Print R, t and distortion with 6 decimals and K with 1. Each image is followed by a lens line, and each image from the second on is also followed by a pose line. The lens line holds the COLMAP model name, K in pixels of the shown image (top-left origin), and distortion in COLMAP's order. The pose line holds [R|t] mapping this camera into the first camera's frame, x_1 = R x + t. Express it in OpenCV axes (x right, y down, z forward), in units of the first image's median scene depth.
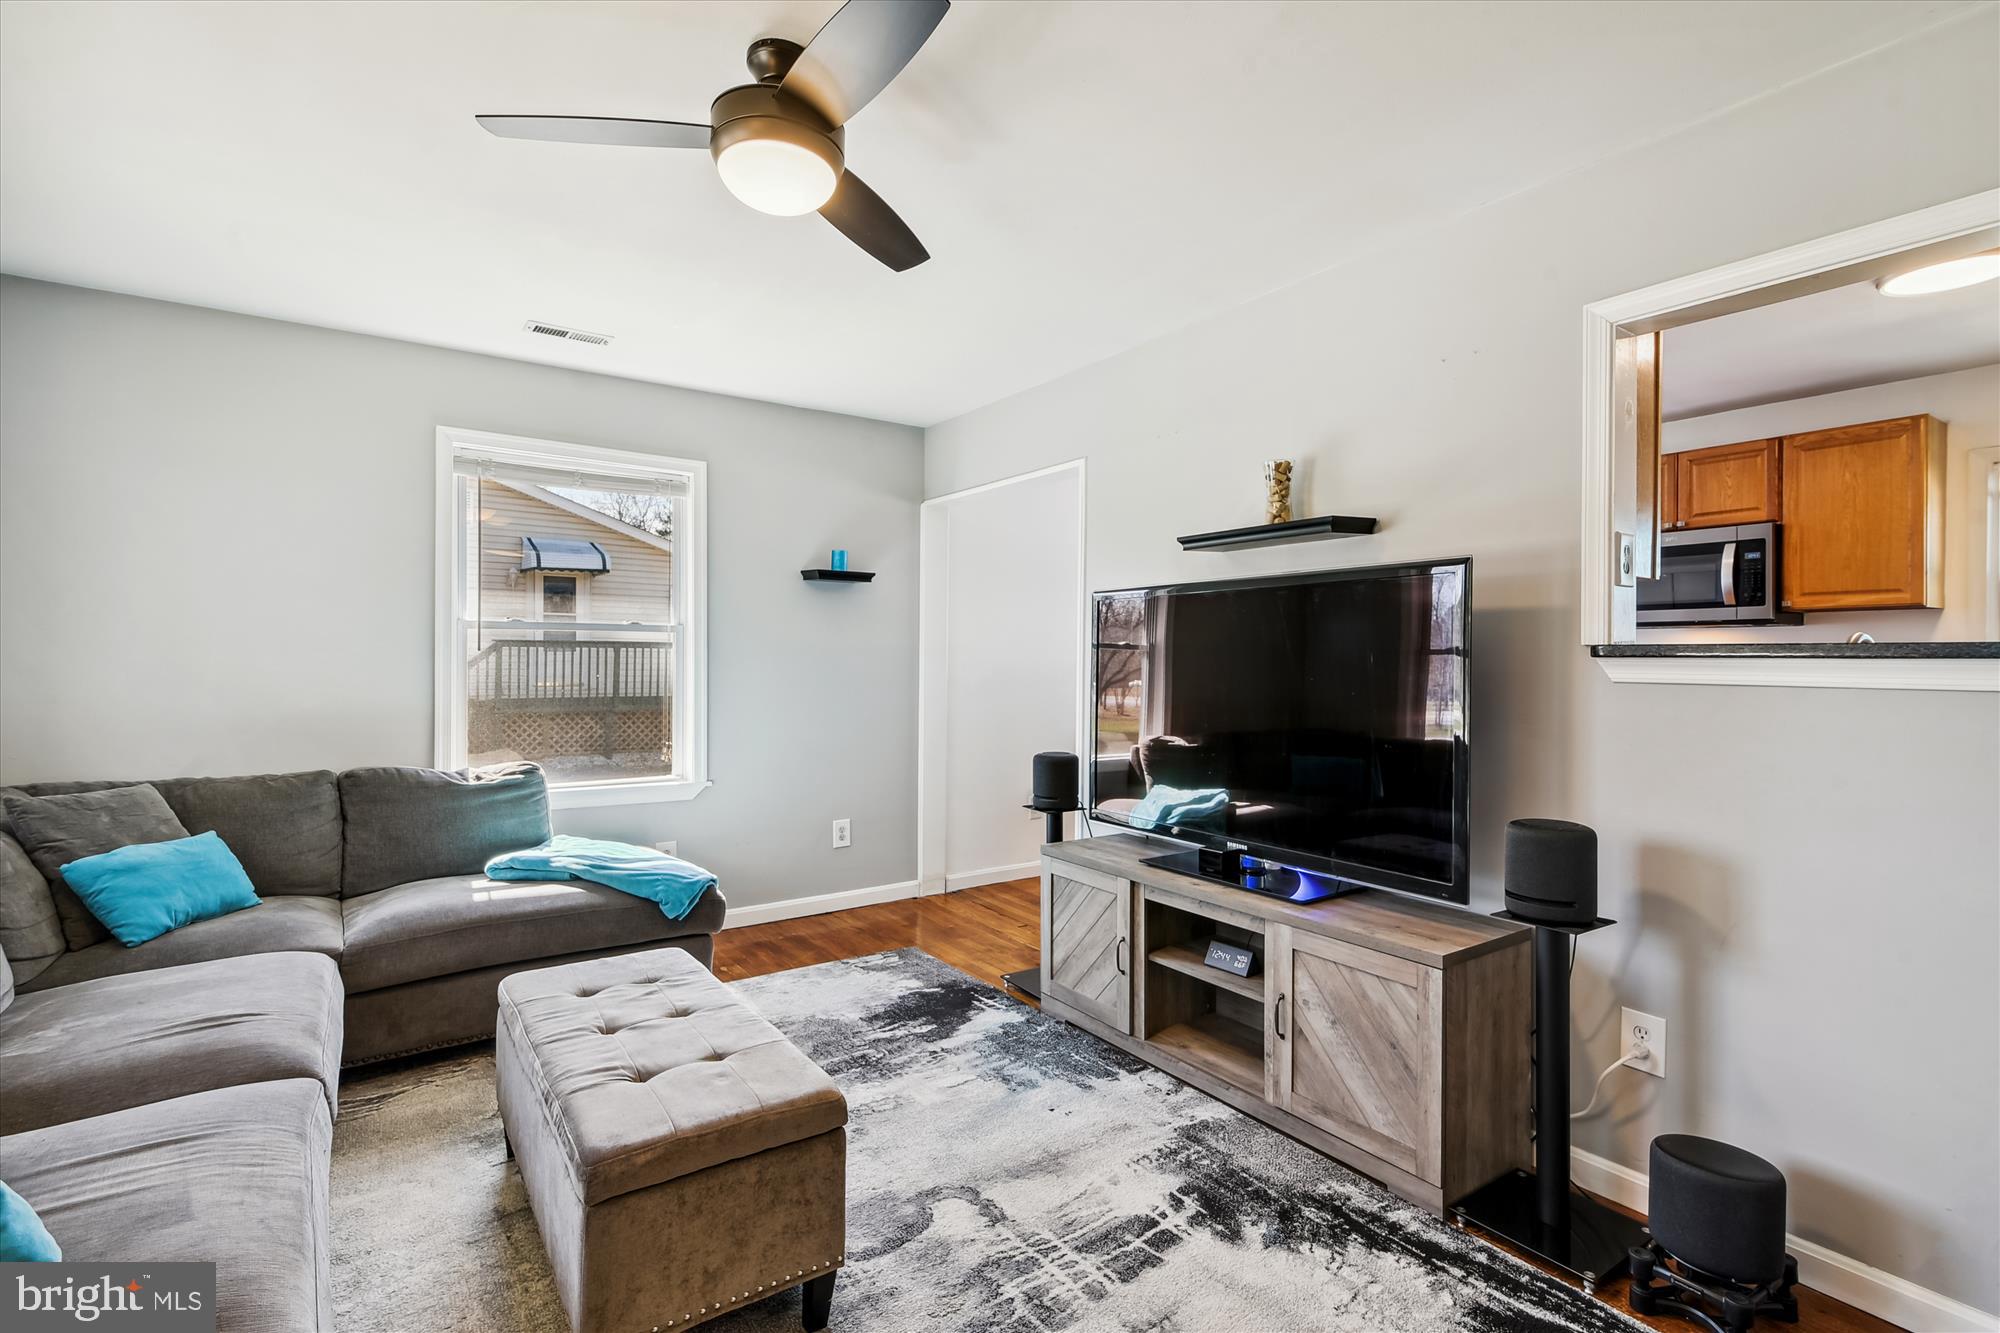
lens RADIAL K [[943.8, 0, 1019.1], [0, 943.8, 668.9], [0, 0, 1]] dist [0.019988, -0.003485]
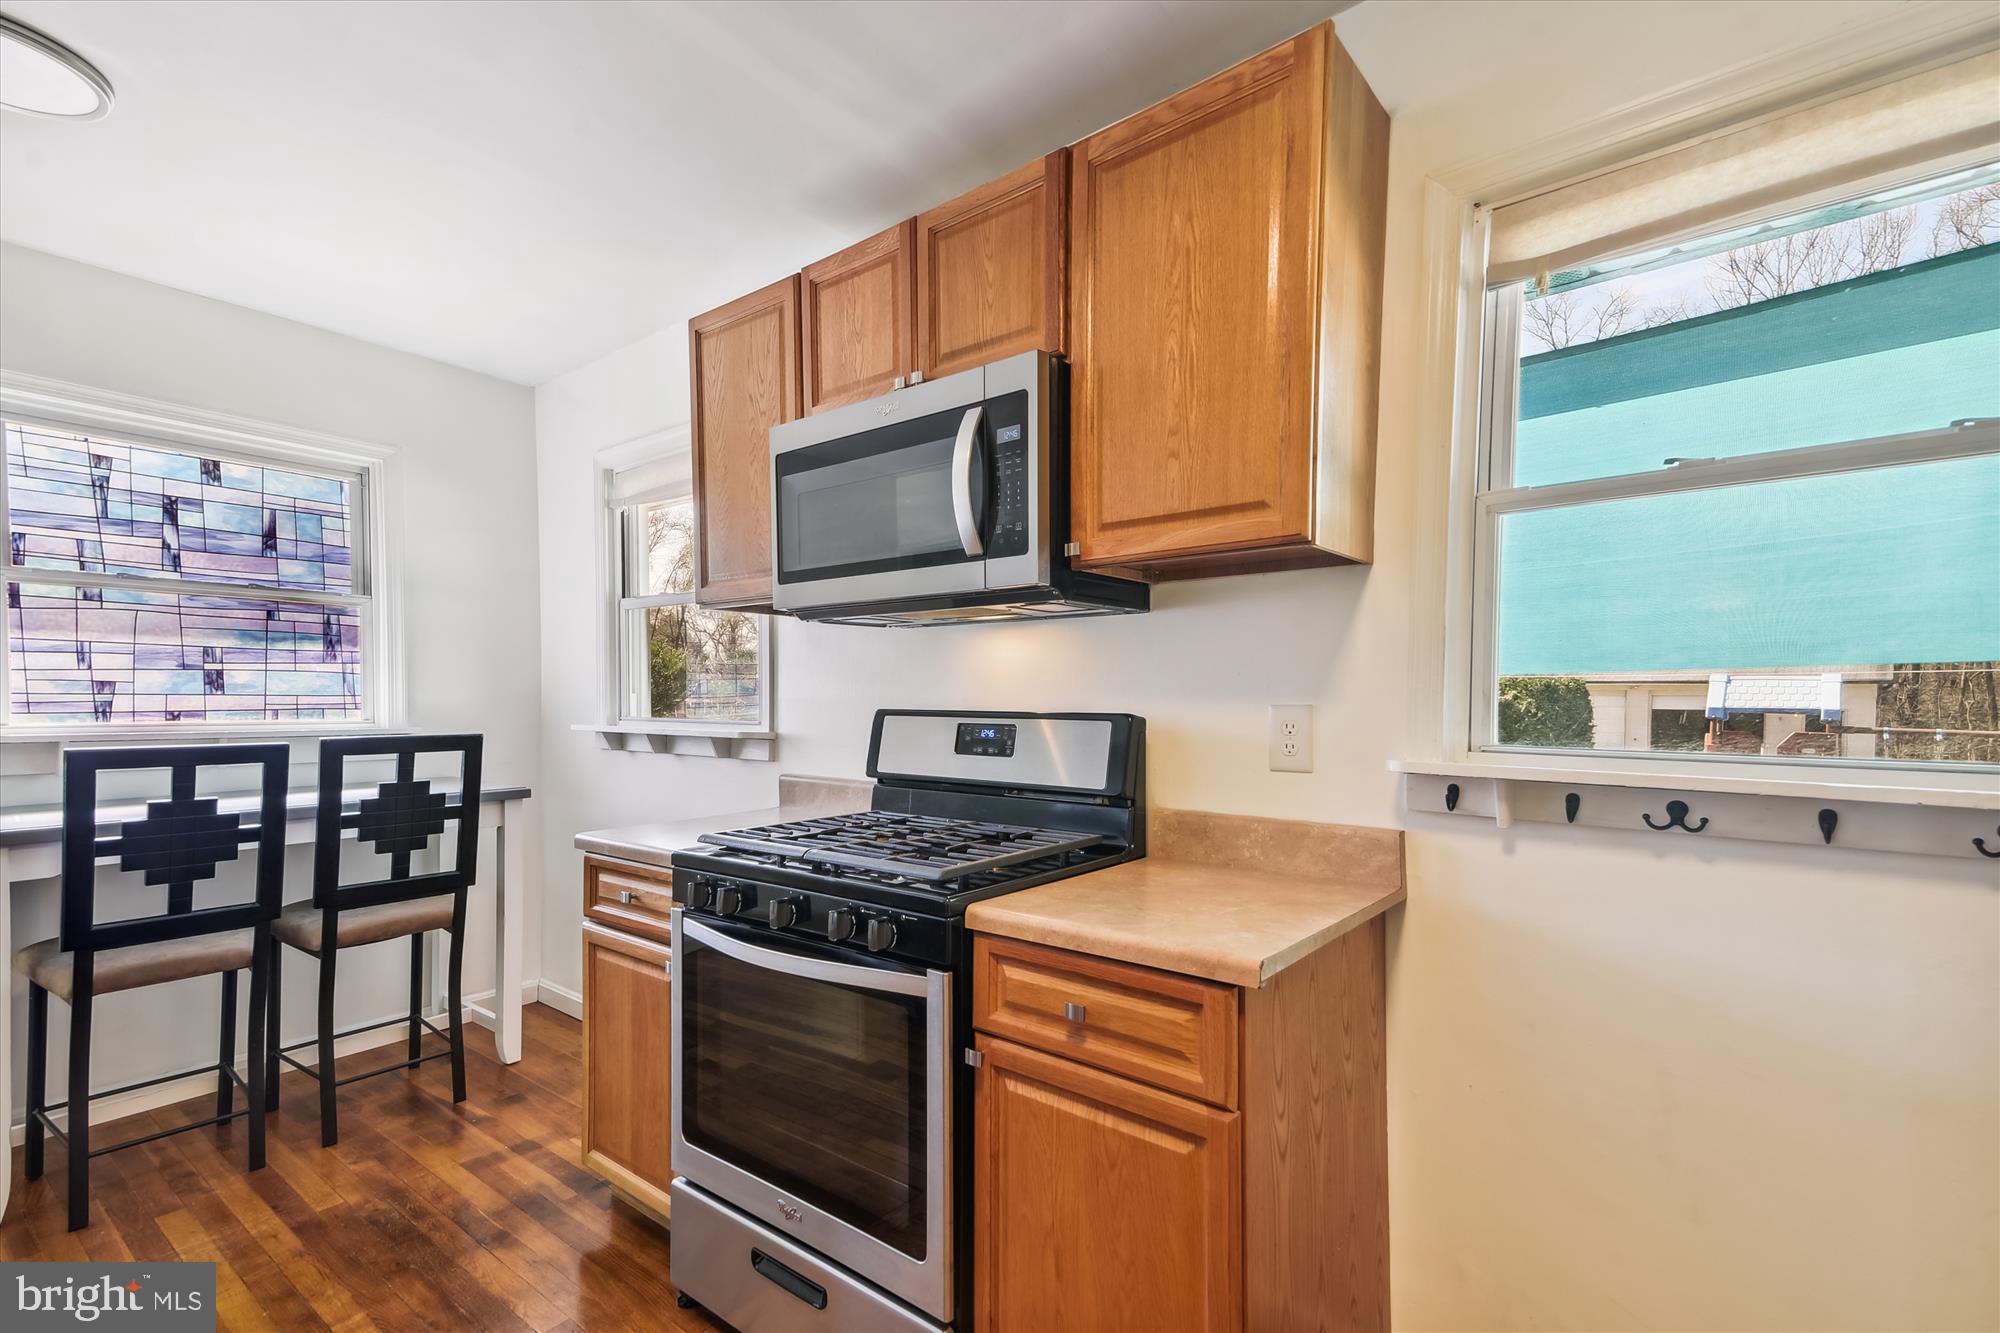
lens RADIAL K [[893.4, 0, 1048.8], [0, 893.4, 715.6], [0, 0, 1]] dist [0.042853, 0.000410]
pose [[0.956698, -0.008269, 0.290964, 0.868583], [0.005134, 0.999920, 0.011538, -0.002299], [-0.291036, -0.009545, 0.956664, 0.806101]]
